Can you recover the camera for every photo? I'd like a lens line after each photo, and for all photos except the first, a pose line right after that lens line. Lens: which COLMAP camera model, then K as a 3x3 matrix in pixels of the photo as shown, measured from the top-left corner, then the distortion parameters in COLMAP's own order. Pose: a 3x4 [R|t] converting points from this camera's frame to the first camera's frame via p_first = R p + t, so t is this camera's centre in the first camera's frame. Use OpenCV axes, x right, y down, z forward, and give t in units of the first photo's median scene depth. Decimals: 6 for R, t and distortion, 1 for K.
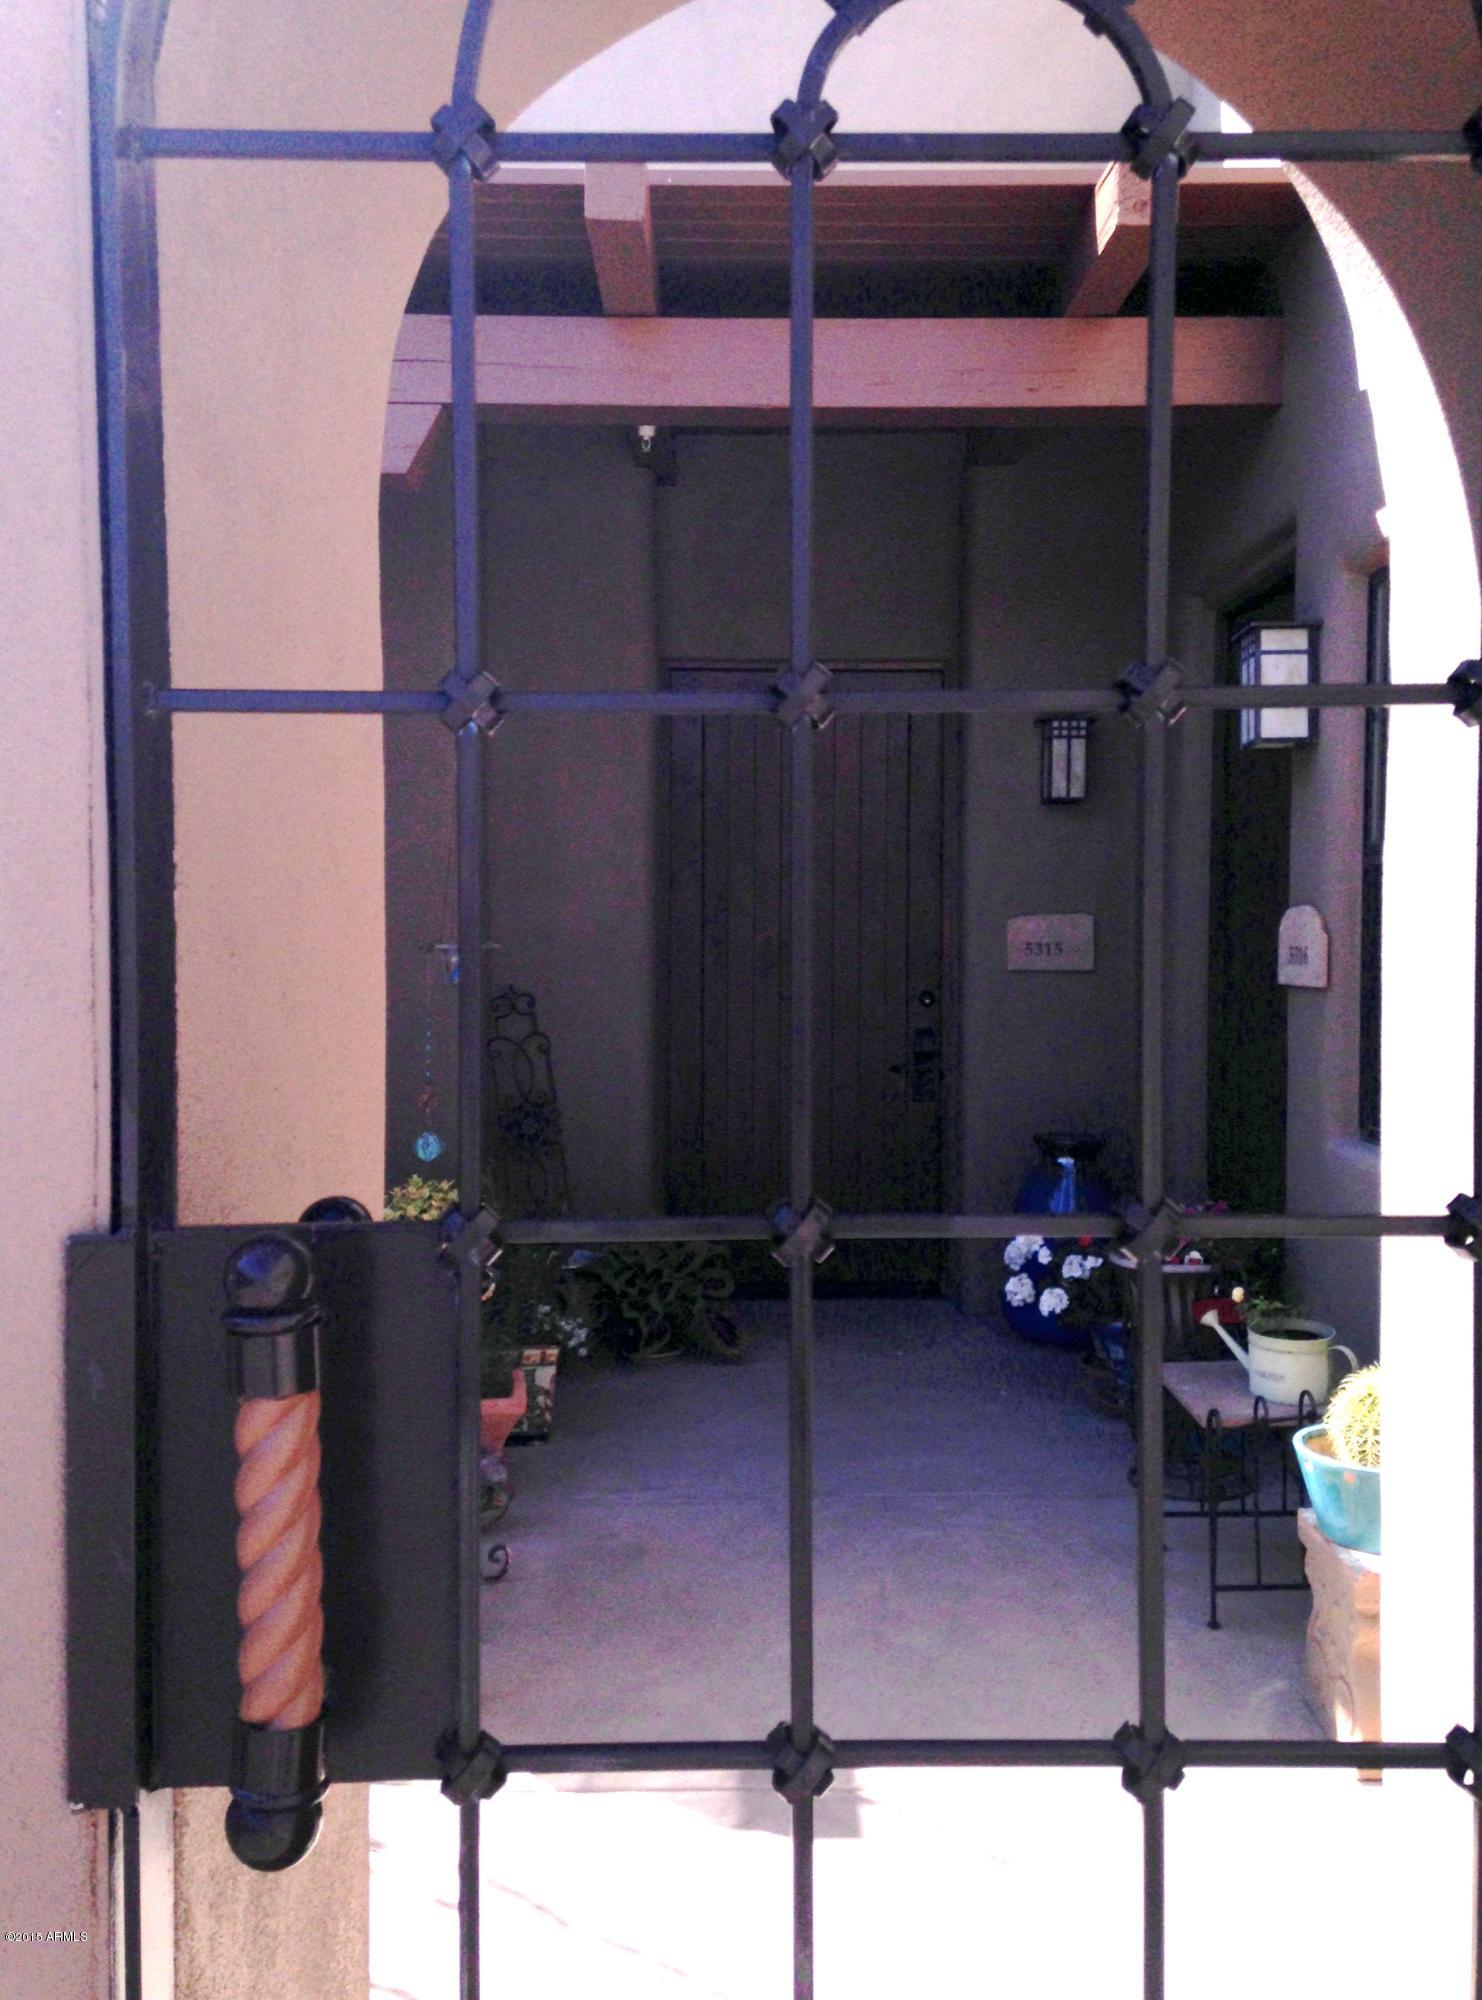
lens RADIAL K [[1921.2, 0, 732.5], [0, 1921.2, 1004.7], [0, 0, 1]] dist [0.099179, 0.000000]
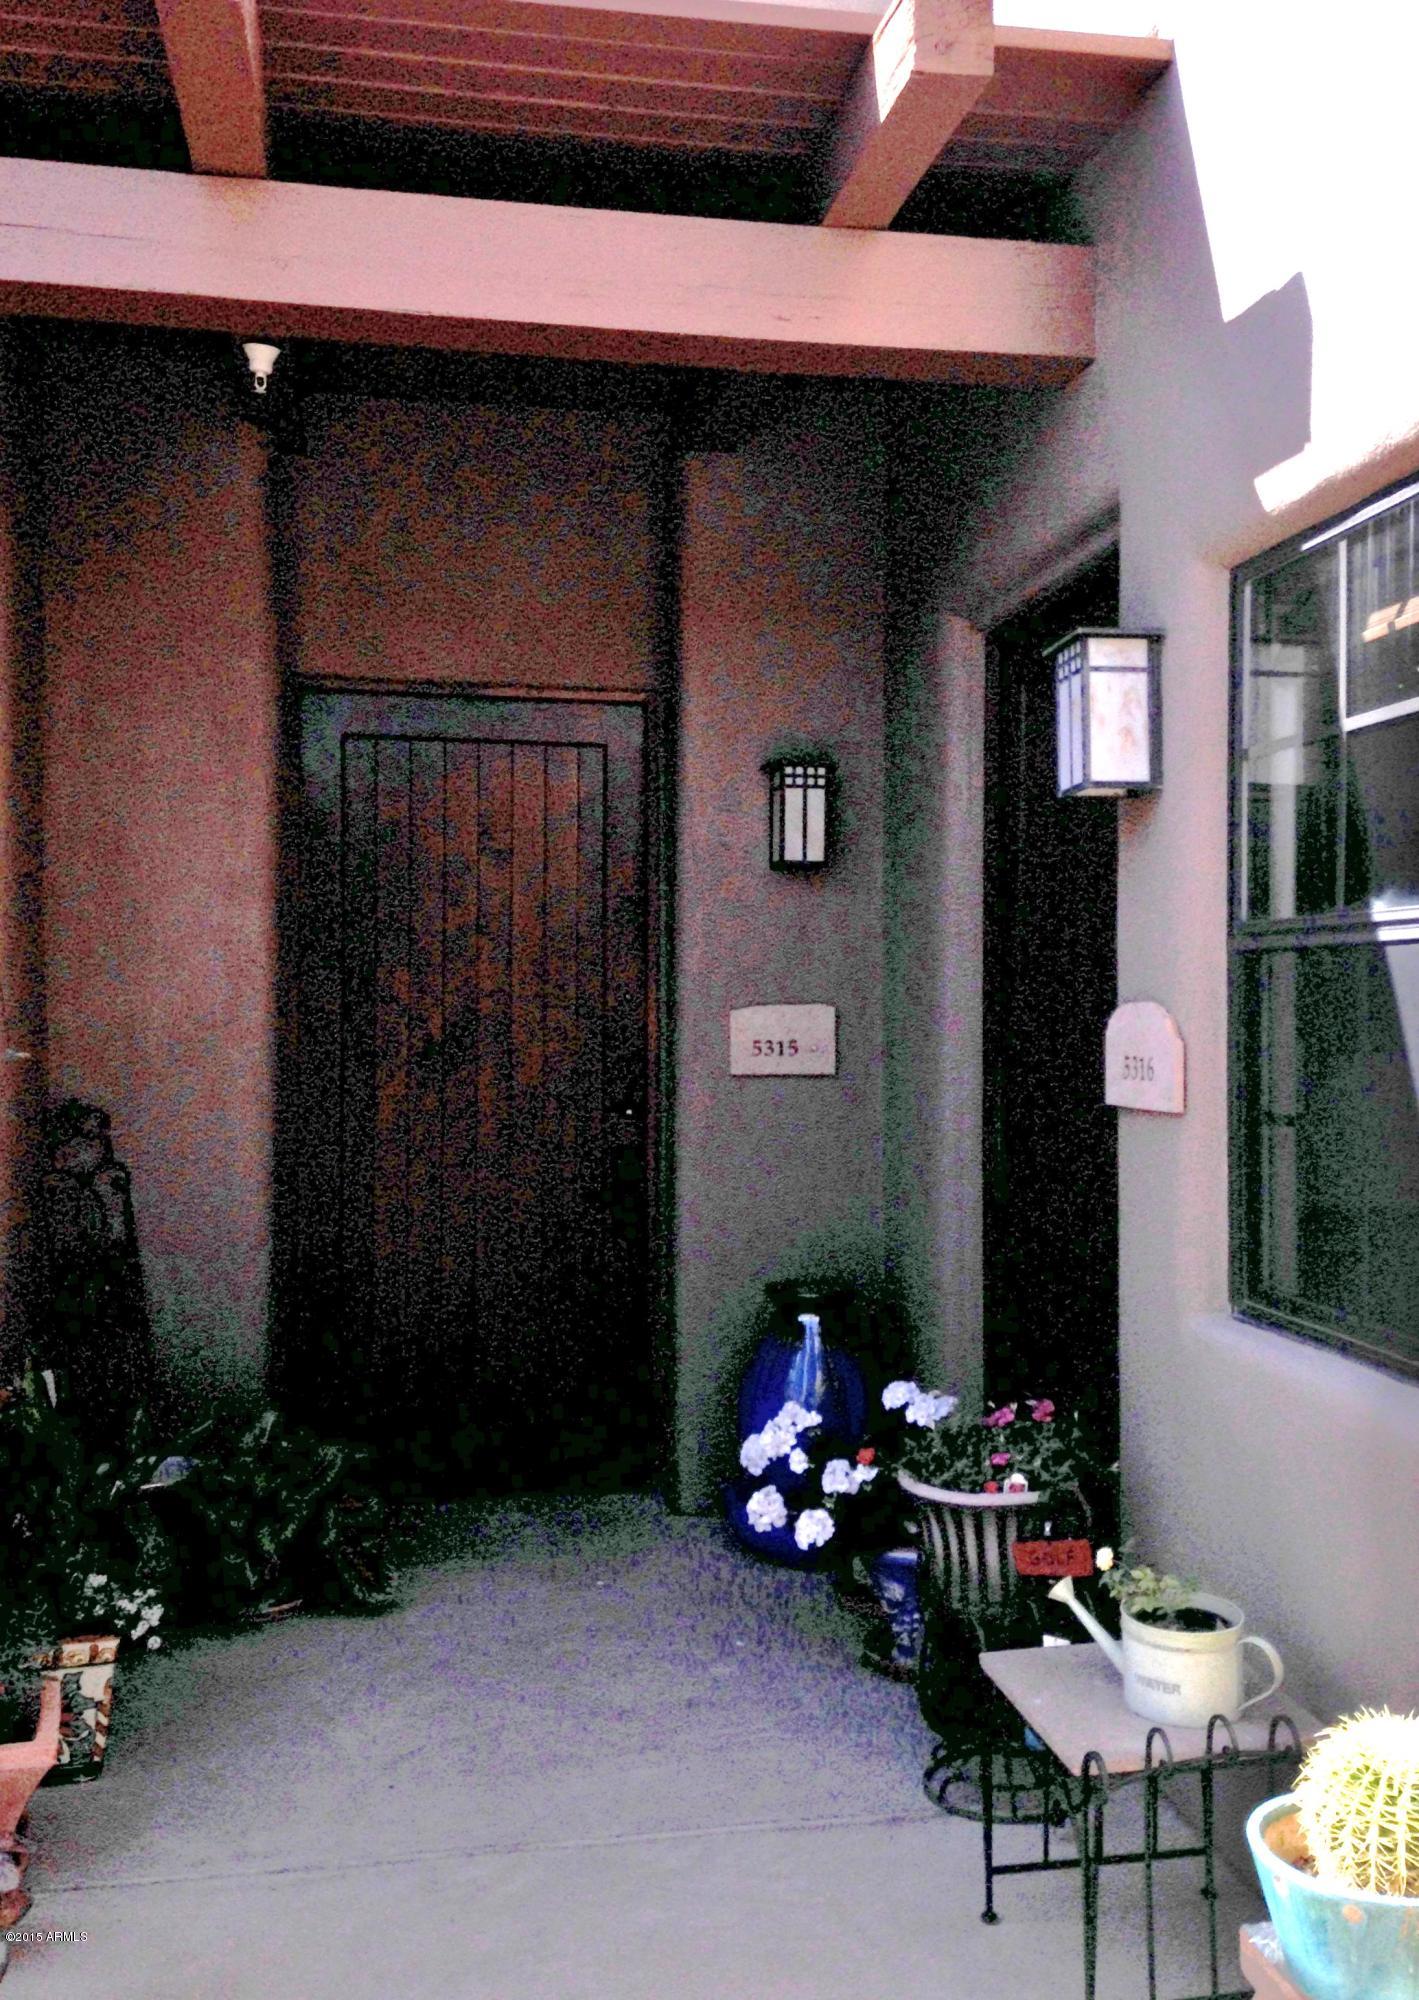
lens RADIAL K [[1936.5, 0, 712.5], [0, 1936.5, 1009.0], [0, 0, 1]] dist [0.110575, 0.000000]
pose [[0.985782, 0.002412, 0.168012, 0.000108], [0.003701, 0.999343, -0.036061, -0.020174], [-0.167989, 0.036170, 0.985125, 0.256312]]
